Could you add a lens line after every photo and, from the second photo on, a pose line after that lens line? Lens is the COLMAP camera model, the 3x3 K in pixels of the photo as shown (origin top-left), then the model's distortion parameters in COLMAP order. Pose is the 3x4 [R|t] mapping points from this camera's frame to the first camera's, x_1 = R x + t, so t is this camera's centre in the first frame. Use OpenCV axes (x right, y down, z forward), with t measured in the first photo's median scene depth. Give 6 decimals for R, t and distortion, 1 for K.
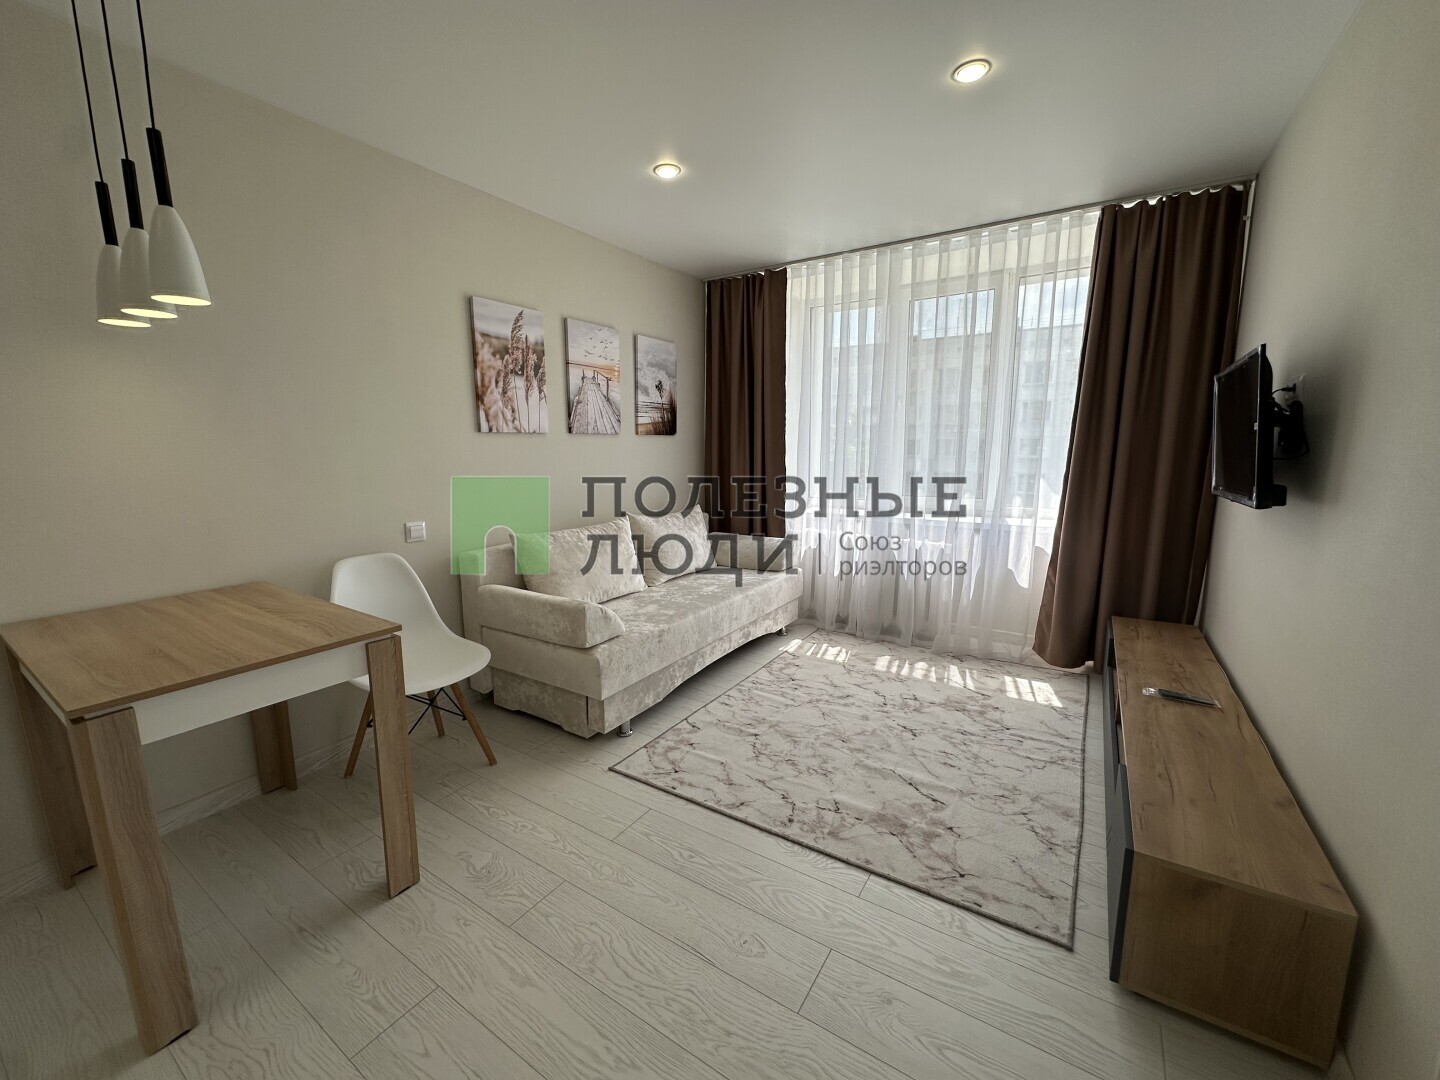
lens RADIAL K [[580.3, 0, 721.4], [0, 580.3, 536.6], [0, 0, 1]] dist [-0.007232, 0.002100]
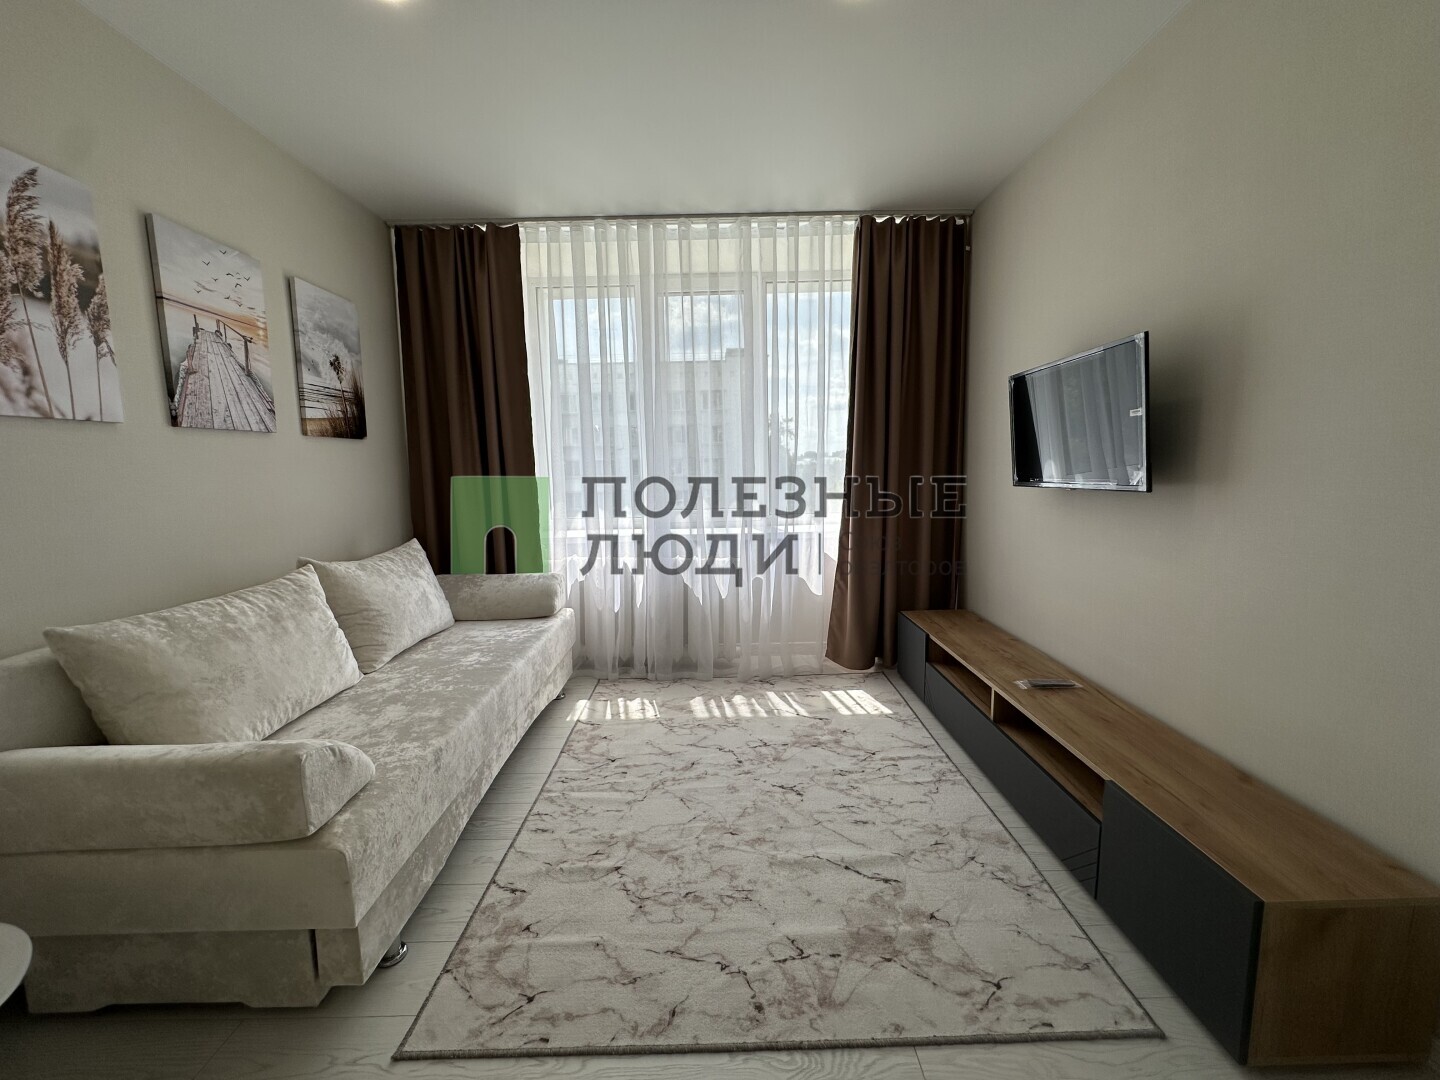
lens RADIAL K [[580.3, 0, 724.1], [0, 580.3, 536.5], [0, 0, 1]] dist [-0.007232, 0.002100]
pose [[0.836550, -0.079241, 0.542130, -0.148389], [0.099345, 0.995022, -0.007858, -0.020538], [-0.538808, 0.060431, 0.840258, 0.302076]]
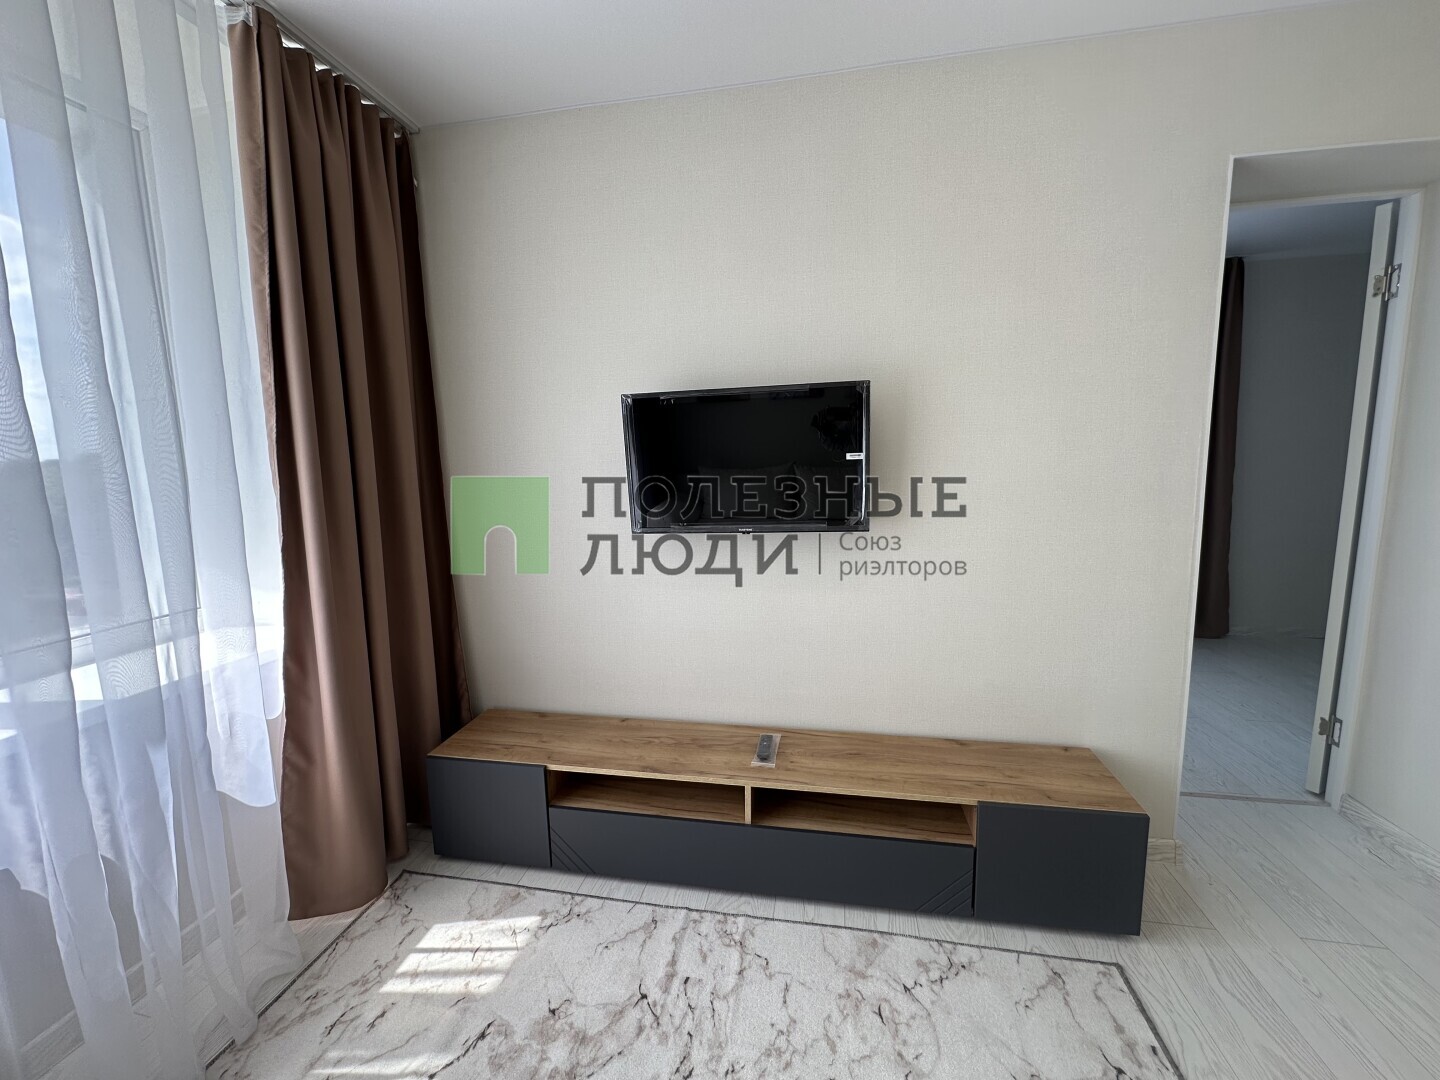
lens RADIAL K [[580.3, 0, 721.3], [0, 580.3, 539.9], [0, 0, 1]] dist [-0.007232, 0.002100]
pose [[-0.371960, -0.123367, 0.920014, 0.011293], [0.170131, 0.965279, 0.198221, -0.164568], [-0.912525, 0.230253, -0.338057, 0.901848]]
